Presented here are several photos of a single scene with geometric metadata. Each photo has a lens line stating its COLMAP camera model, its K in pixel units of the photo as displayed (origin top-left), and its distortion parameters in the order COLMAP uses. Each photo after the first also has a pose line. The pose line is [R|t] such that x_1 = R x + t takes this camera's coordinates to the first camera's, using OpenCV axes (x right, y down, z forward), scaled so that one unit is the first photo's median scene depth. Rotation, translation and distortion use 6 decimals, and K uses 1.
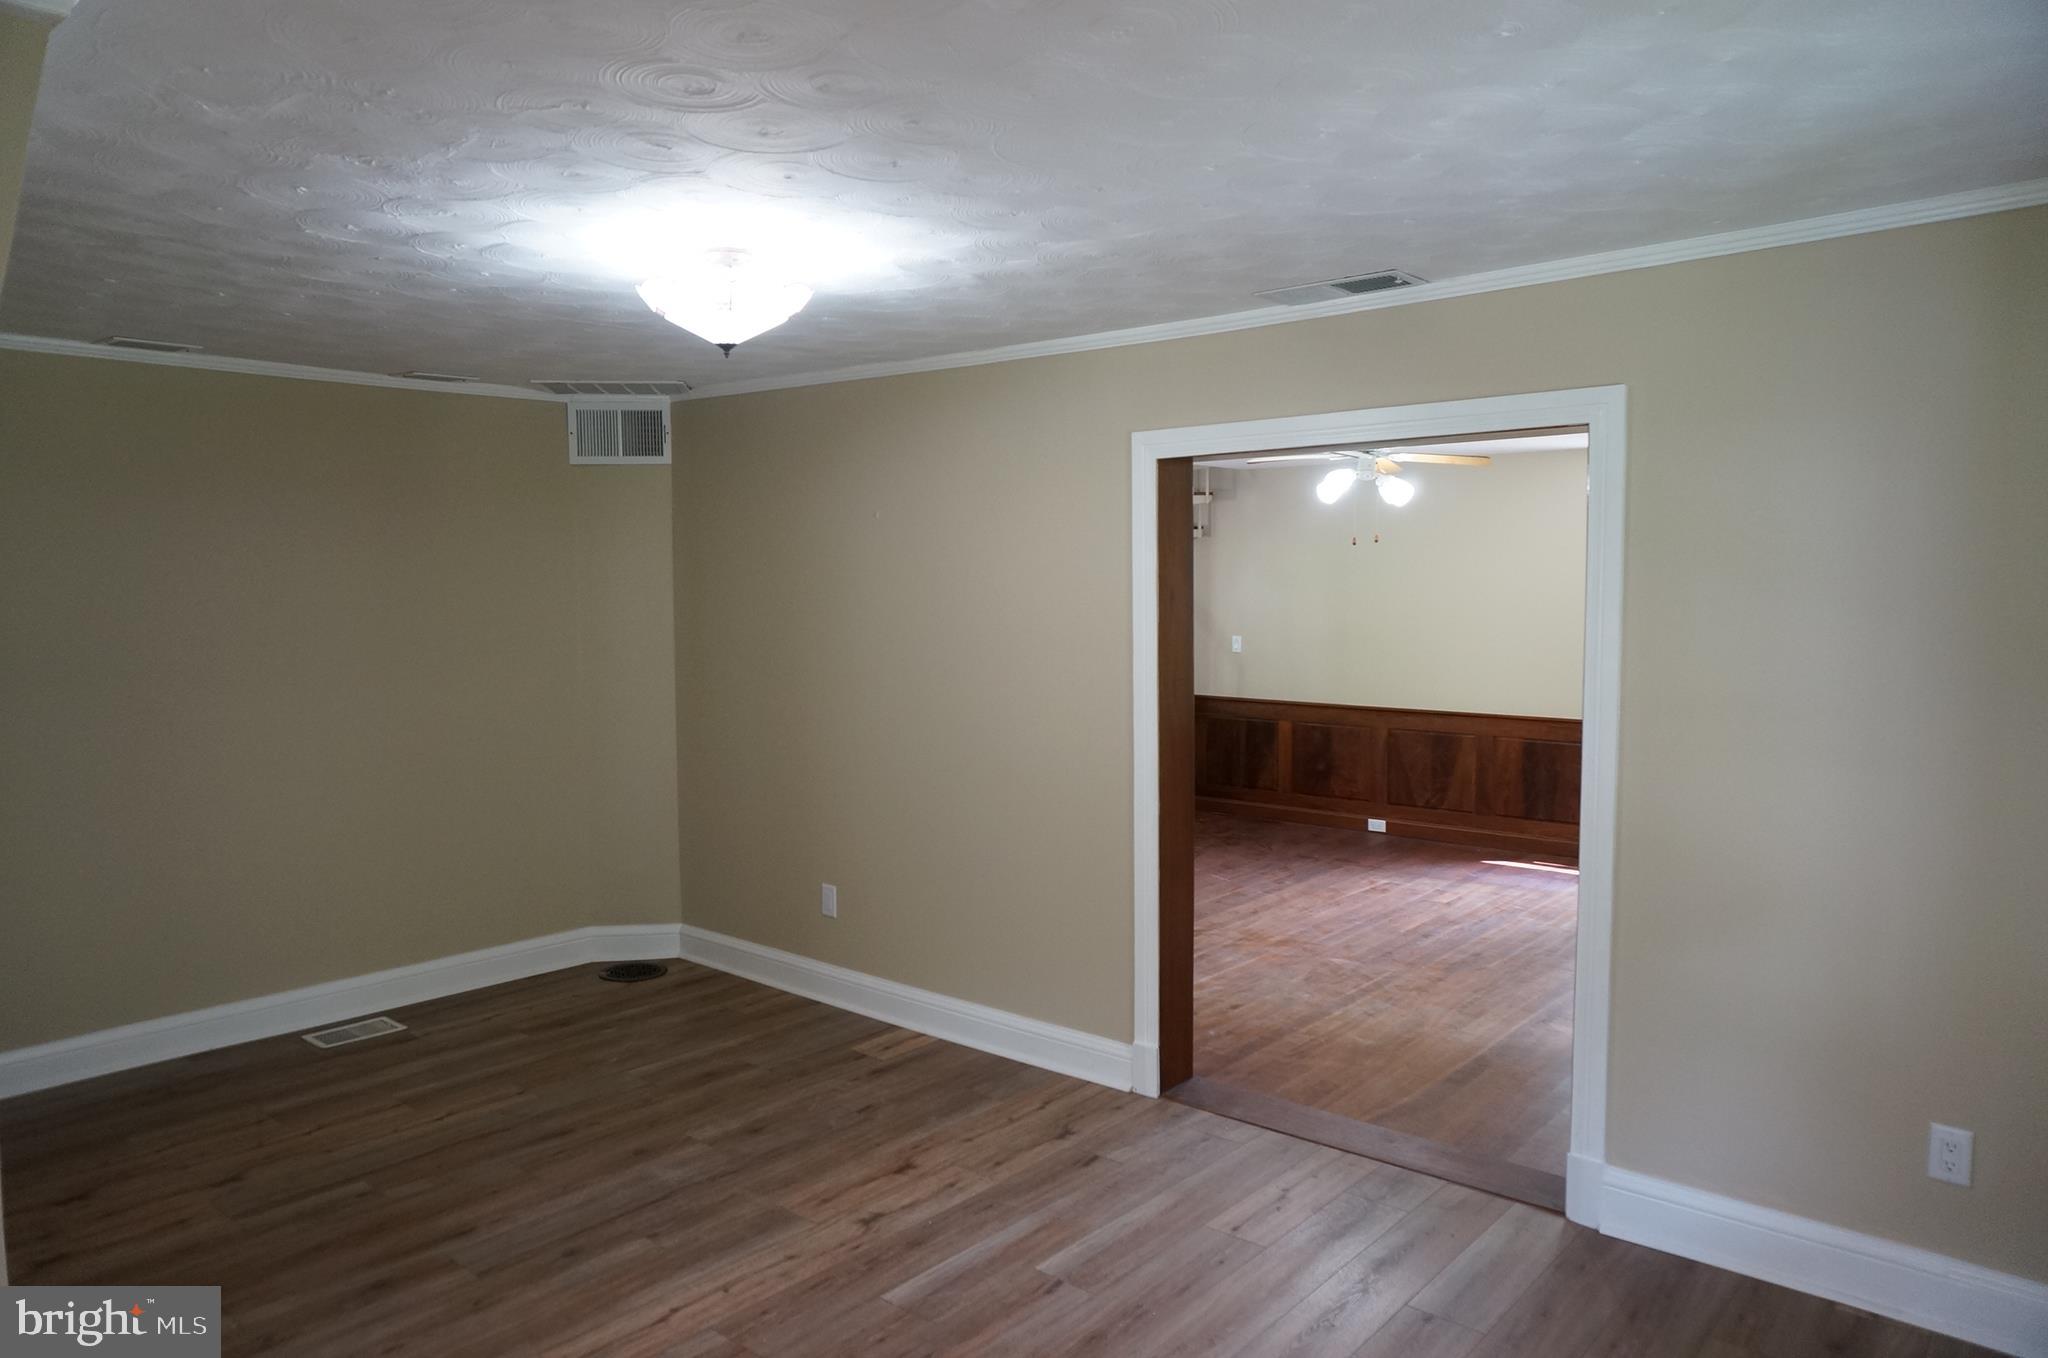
lens RADIAL K [[1372.8, 0, 1028.6], [0, 1372.8, 673.5], [0, 0, 1]] dist [-0.051790, 0.041017]
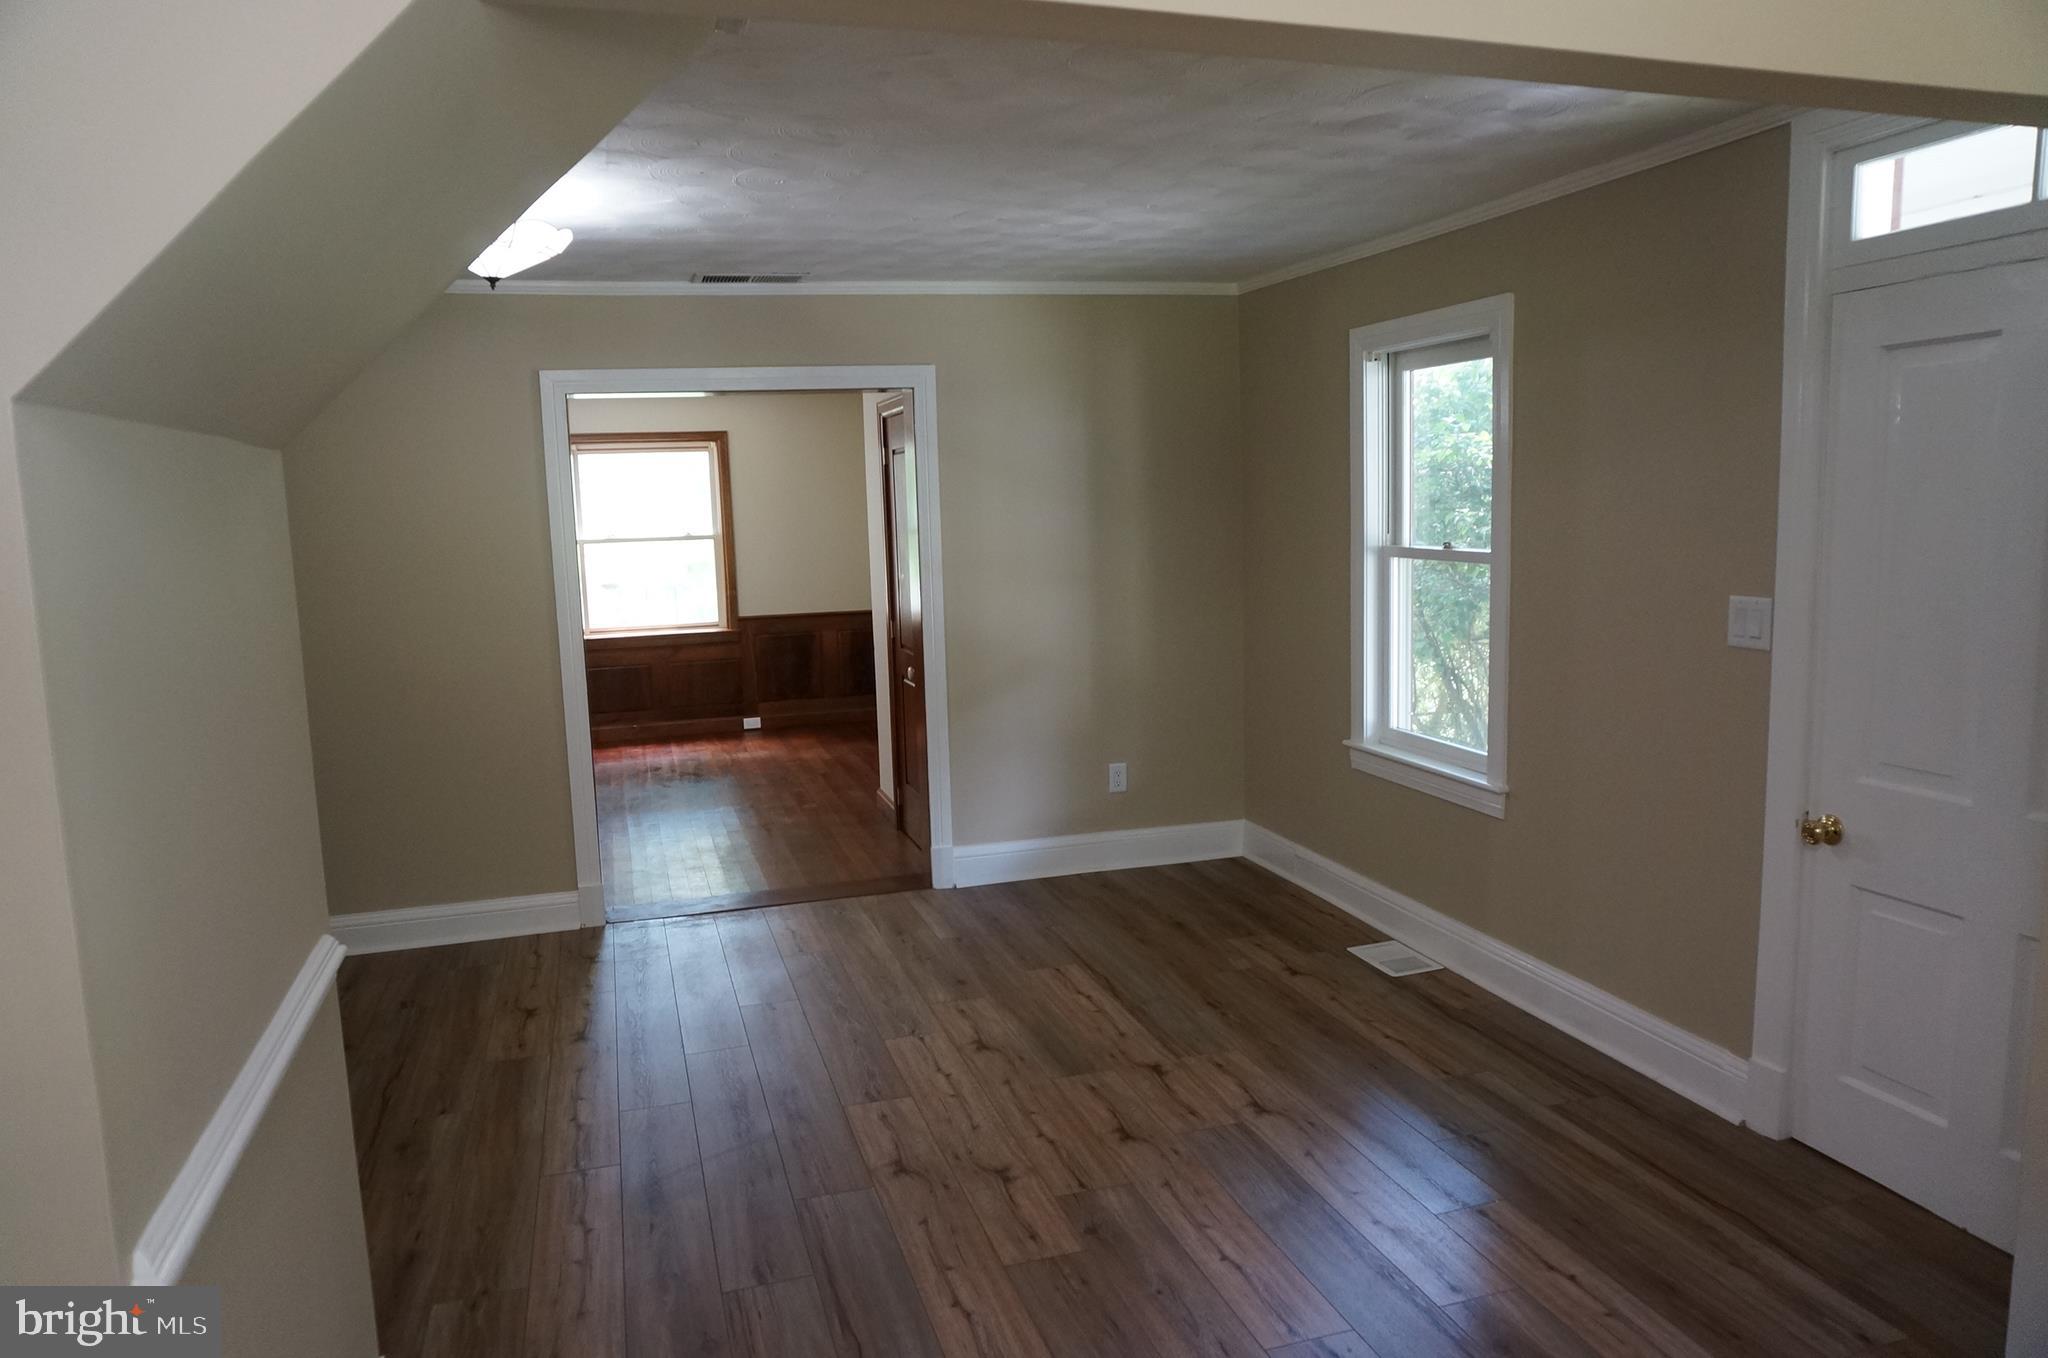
lens RADIAL K [[1372.8, 0, 1029.3], [0, 1372.8, 679.1], [0, 0, 1]] dist [-0.051790, 0.041017]
pose [[0.524918, -0.119872, 0.842669, -0.905667], [0.084713, 0.992475, 0.088413, 0.023132], [-0.846927, 0.024975, 0.531123, 0.040314]]
